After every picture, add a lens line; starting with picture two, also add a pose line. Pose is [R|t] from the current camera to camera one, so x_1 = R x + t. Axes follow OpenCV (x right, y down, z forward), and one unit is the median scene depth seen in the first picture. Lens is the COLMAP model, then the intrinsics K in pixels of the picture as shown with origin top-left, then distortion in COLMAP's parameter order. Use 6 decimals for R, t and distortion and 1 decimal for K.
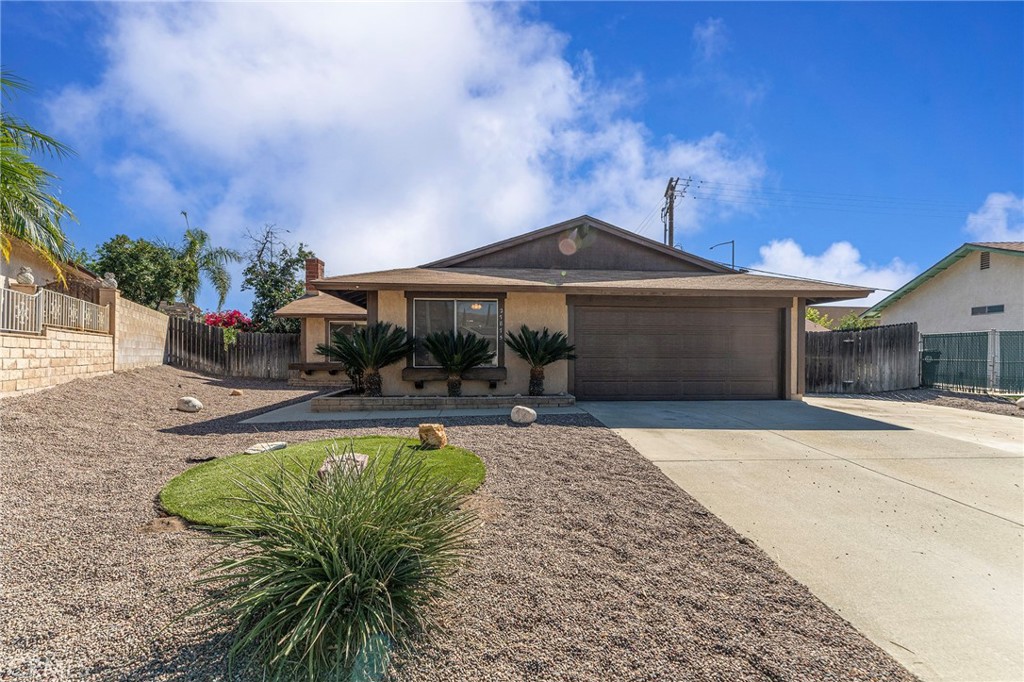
lens RADIAL K [[466.7, 0, 513.2], [0, 466.7, 360.6], [0, 0, 1]] dist [-0.002659, -0.000177]
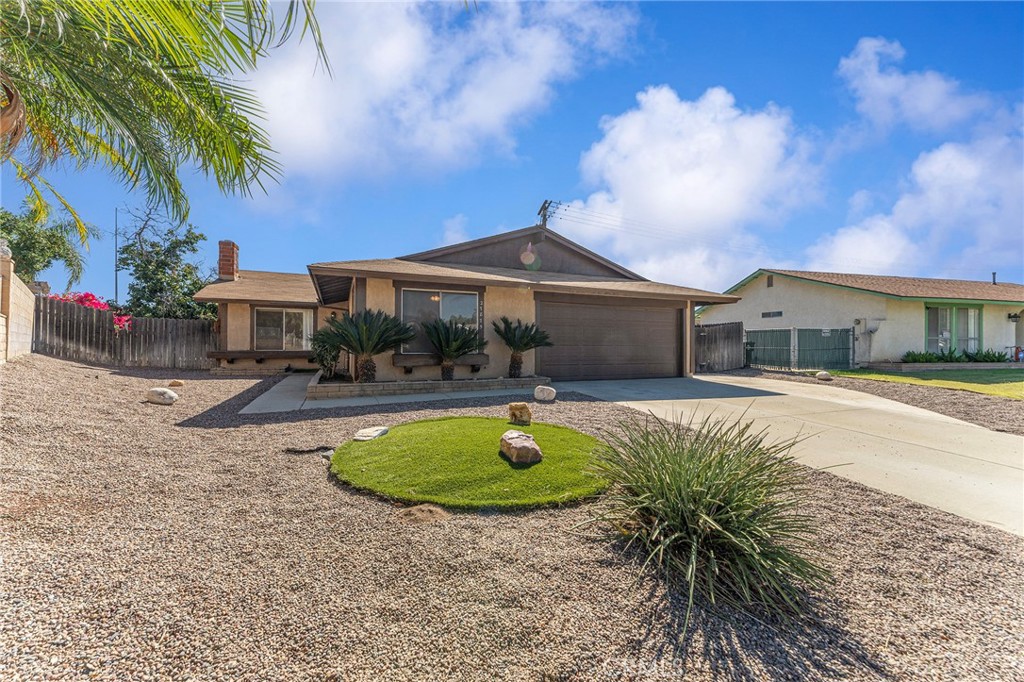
lens RADIAL K [[408.9, 0, 510.7], [0, 408.9, 346.6], [0, 0, 1]] dist [-0.001302, -0.000160]
pose [[0.947477, 0.002159, 0.319818, -0.250428], [0.001008, 0.999952, -0.009736, 0.006827], [-0.319824, 0.009547, 0.947429, 0.045568]]
